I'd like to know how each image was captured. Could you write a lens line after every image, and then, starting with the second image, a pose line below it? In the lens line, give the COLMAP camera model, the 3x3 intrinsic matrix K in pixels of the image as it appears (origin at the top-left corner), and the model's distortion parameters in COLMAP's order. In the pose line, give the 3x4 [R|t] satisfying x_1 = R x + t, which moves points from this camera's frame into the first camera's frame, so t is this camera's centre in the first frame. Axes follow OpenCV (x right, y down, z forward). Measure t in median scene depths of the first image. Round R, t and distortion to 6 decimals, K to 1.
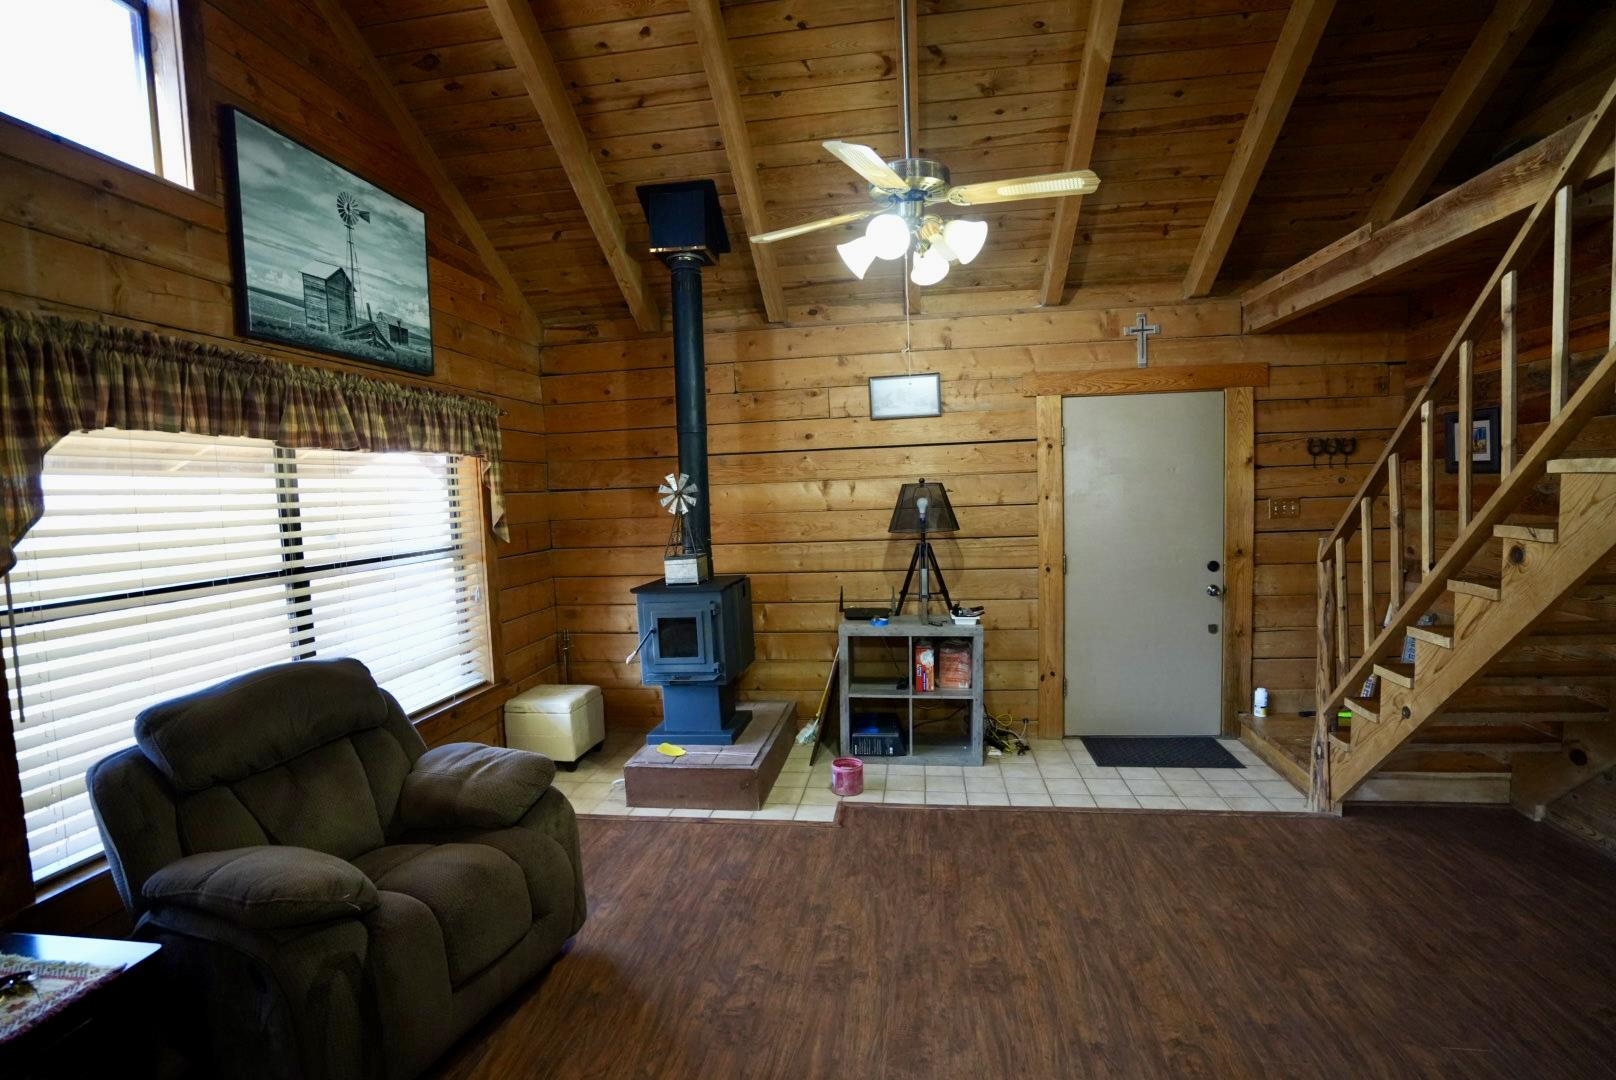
lens RADIAL K [[738.0, 0, 811.5], [0, 738.0, 538.7], [0, 0, 1]] dist [-0.051667, 0.016510]
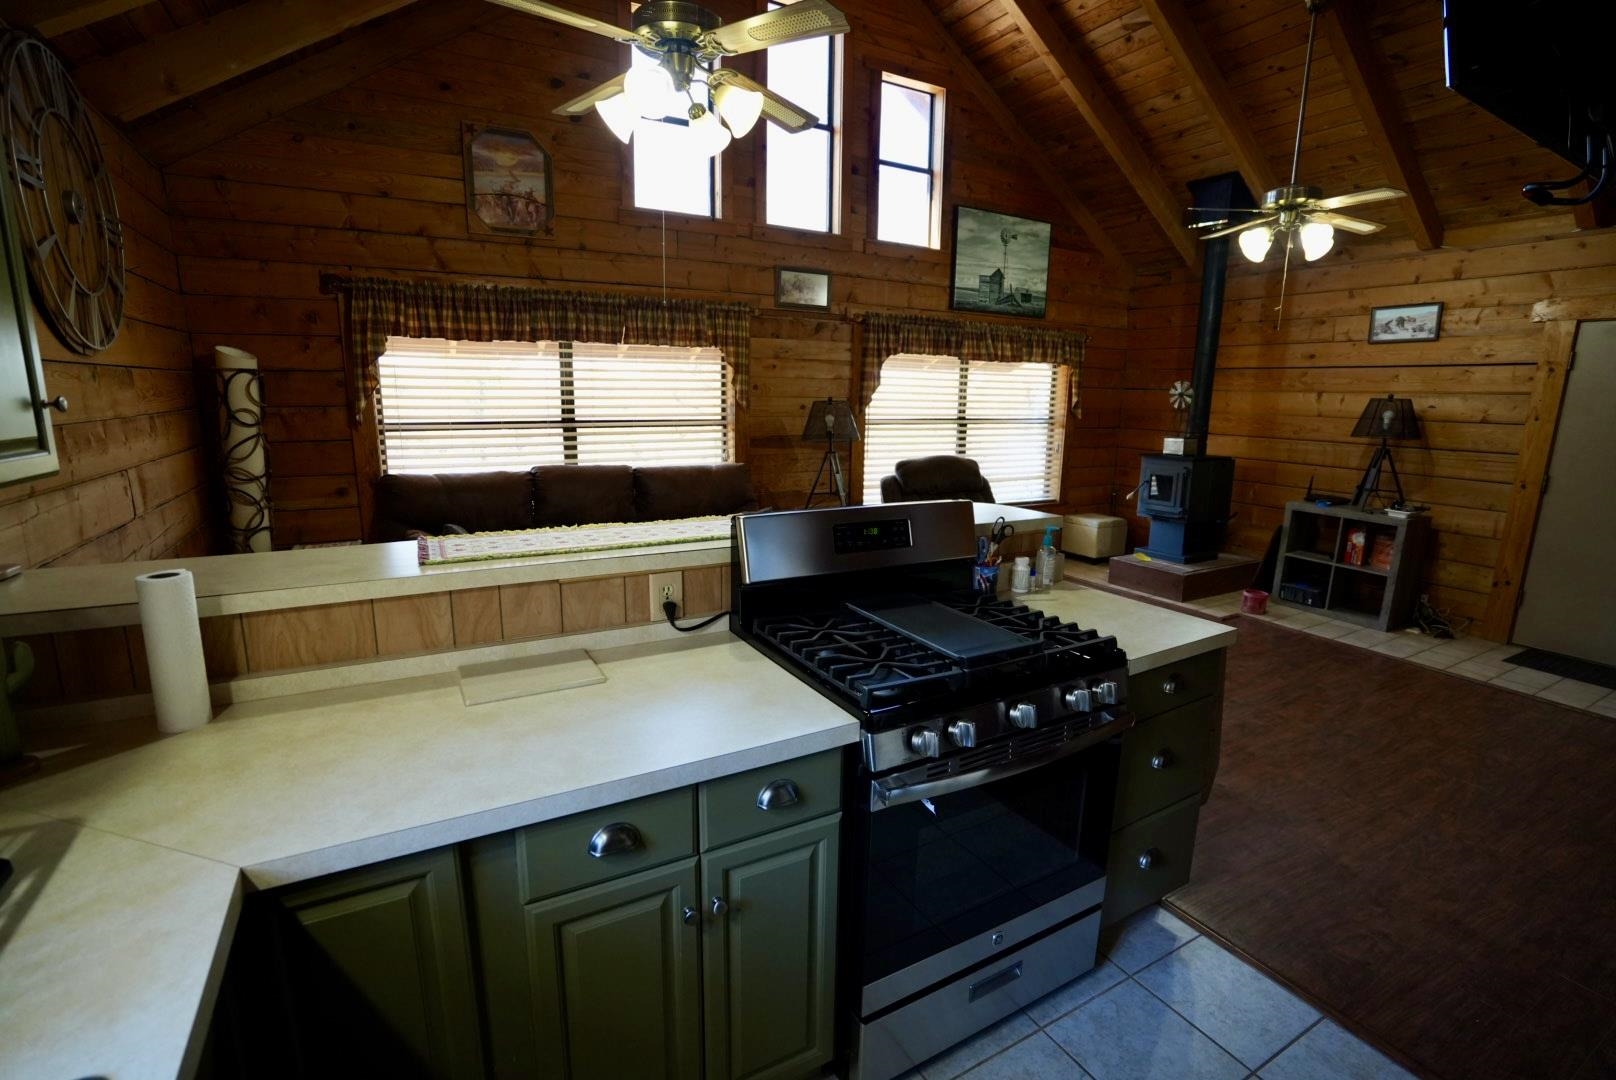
lens RADIAL K [[738.0, 0, 806.9], [0, 738.0, 538.4], [0, 0, 1]] dist [-0.051667, 0.016510]
pose [[0.606673, 0.201867, -0.768894, 0.605800], [-0.095799, 0.978737, 0.181372, 0.033003], [0.789158, -0.036374, 0.613112, -0.569109]]
